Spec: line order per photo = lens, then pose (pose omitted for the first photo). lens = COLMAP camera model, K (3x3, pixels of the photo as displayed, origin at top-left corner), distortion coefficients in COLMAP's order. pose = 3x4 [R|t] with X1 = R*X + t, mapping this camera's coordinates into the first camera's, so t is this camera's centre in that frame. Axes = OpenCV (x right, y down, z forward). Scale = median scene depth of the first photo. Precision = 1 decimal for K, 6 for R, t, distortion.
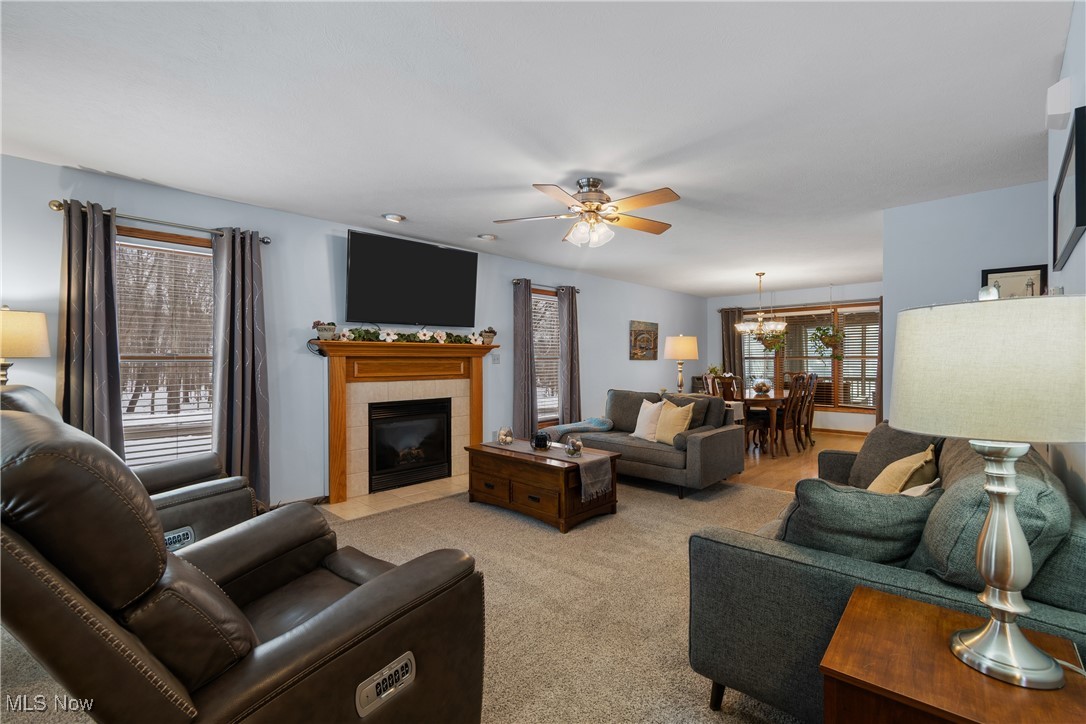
lens RADIAL K [[489.1, 0, 546.3], [0, 489.1, 355.7], [0, 0, 1]] dist [0.003284, -0.000141]
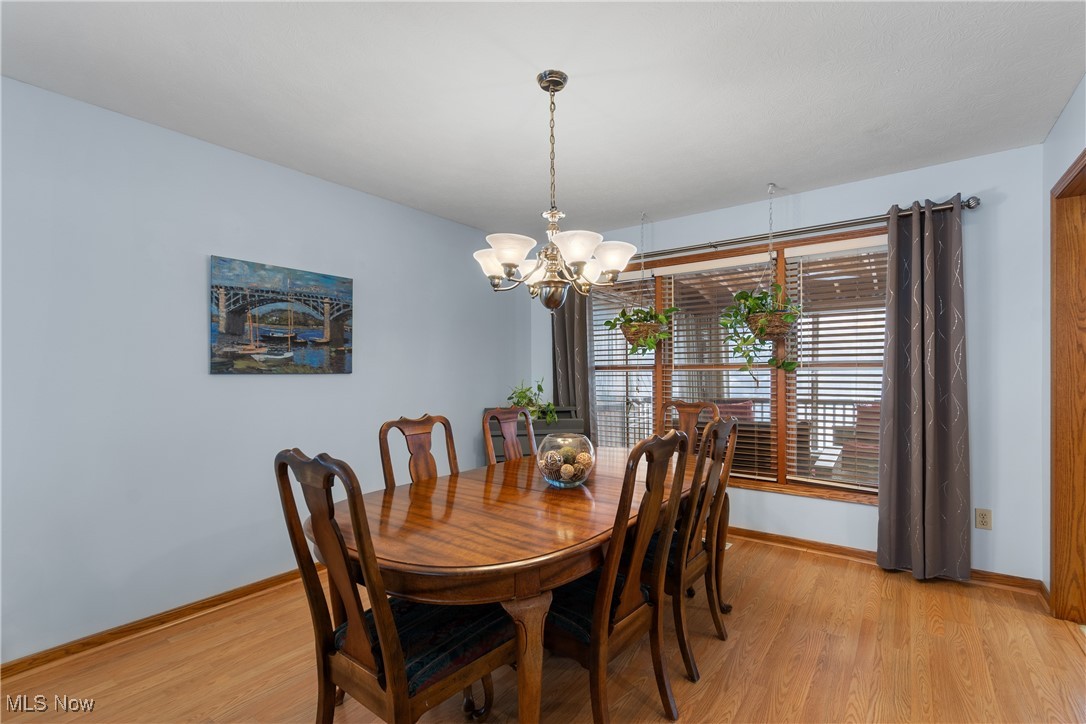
lens RADIAL K [[489.1, 0, 548.3], [0, 489.1, 368.7], [0, 0, 1]] dist [0.003284, -0.000141]
pose [[0.992793, -0.002983, 0.119802, 0.342842], [0.002044, 0.999966, 0.007966, 0.002443], [-0.119822, -0.007663, 0.992766, 0.607138]]
